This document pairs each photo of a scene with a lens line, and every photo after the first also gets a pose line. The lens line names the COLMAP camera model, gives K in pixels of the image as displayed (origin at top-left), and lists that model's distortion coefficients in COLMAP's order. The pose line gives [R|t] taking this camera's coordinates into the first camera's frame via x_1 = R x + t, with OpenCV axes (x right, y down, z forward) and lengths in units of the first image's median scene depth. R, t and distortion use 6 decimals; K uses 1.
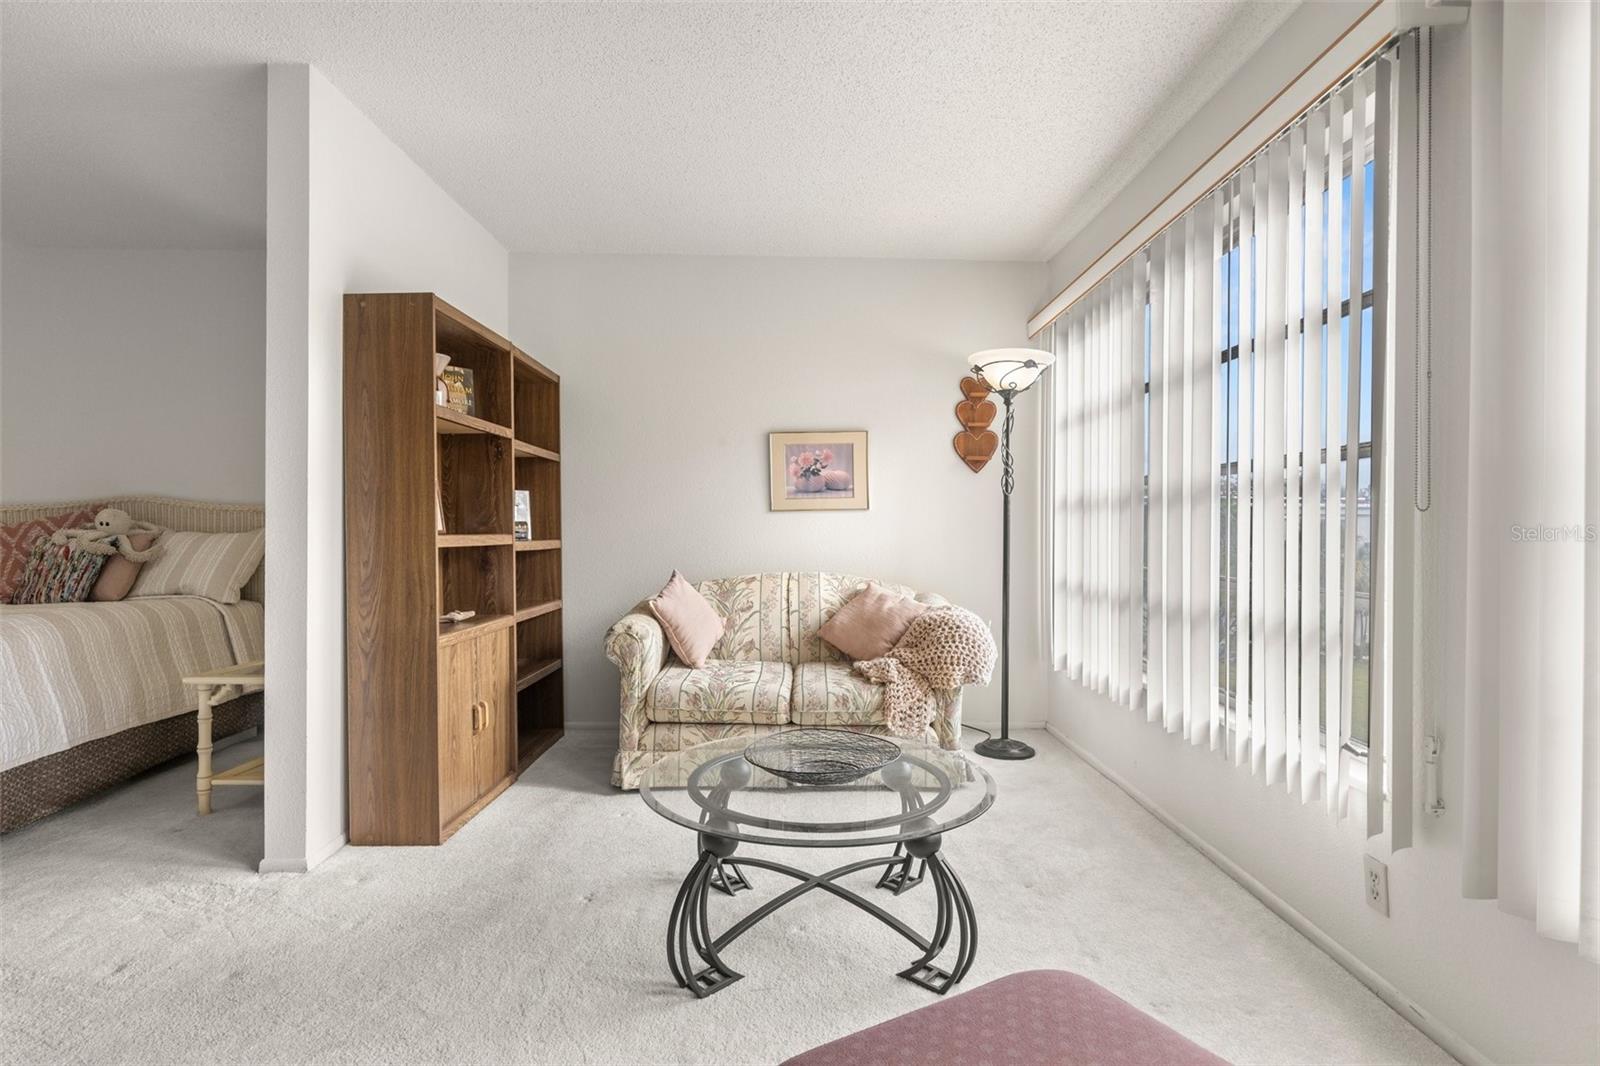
lens RADIAL K [[817.2, 0, 800.0], [0, 817.2, 533.0], [0, 0, 1]] dist [0.007175, 0.001525]
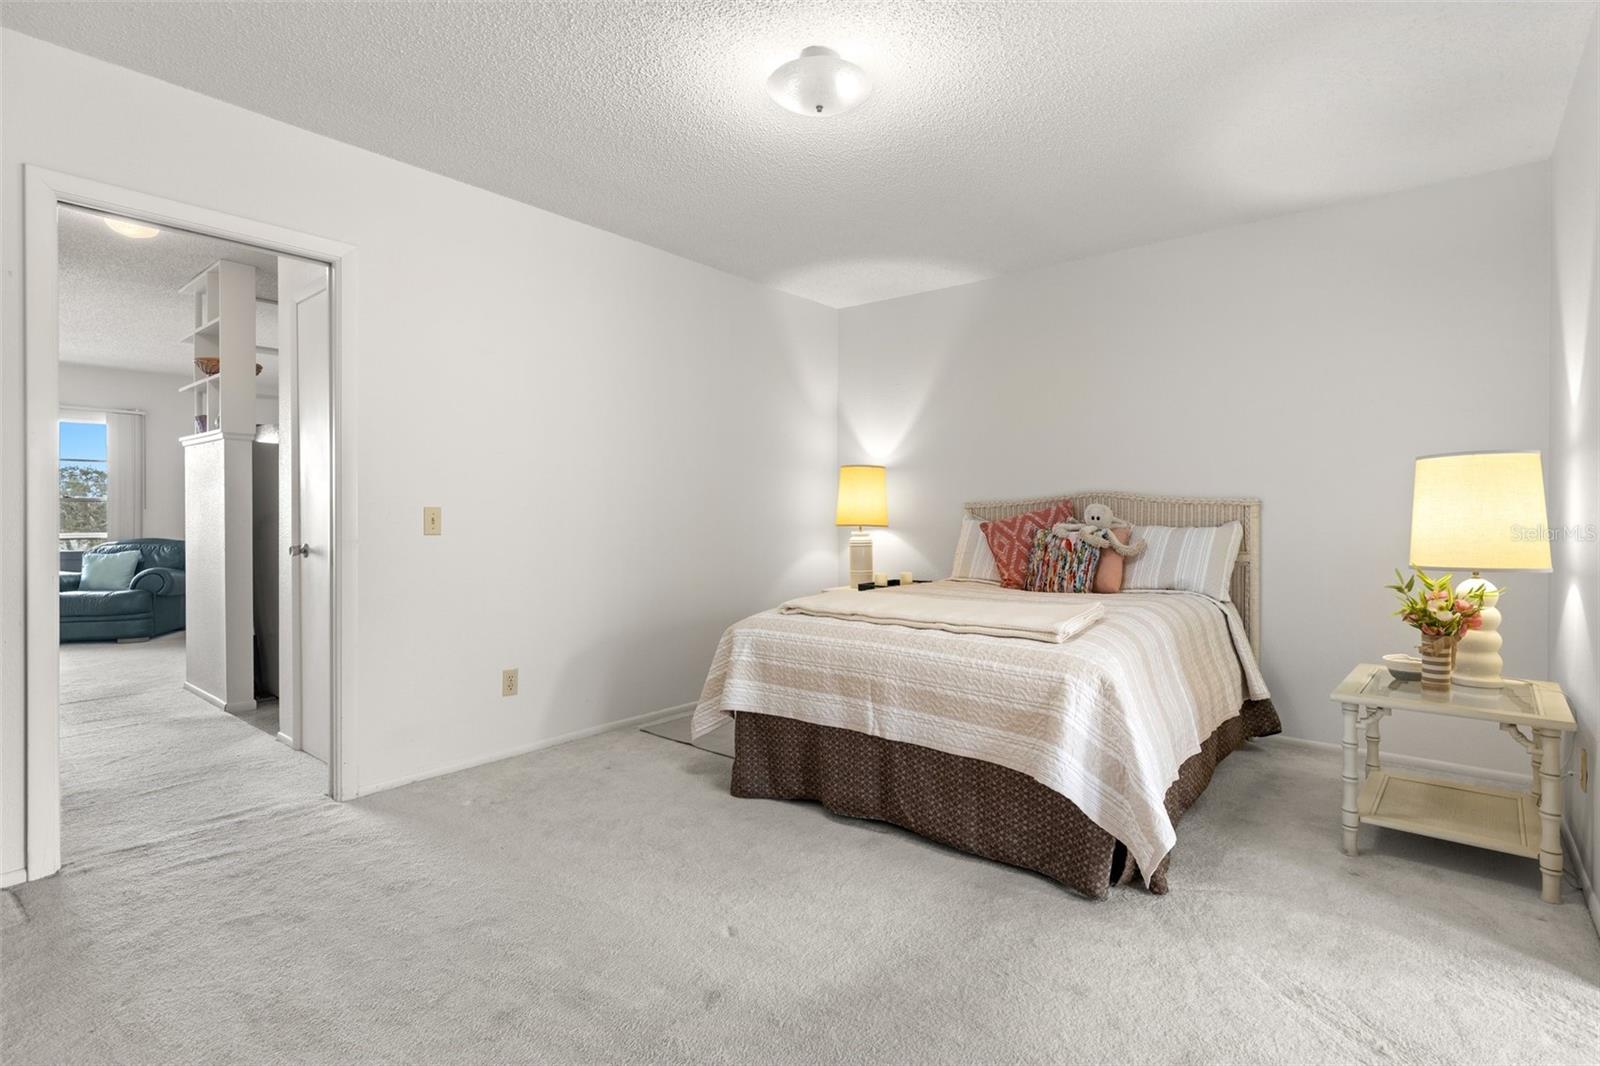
lens RADIAL K [[765.2, 0, 804.7], [0, 765.2, 526.9], [0, 0, 1]] dist [-0.002338, -0.000287]
pose [[0.766143, 0.002202, -0.642666, -0.517458], [-0.000308, 0.999995, 0.003059, -0.002845], [0.642670, -0.002146, 0.766140, 0.014943]]
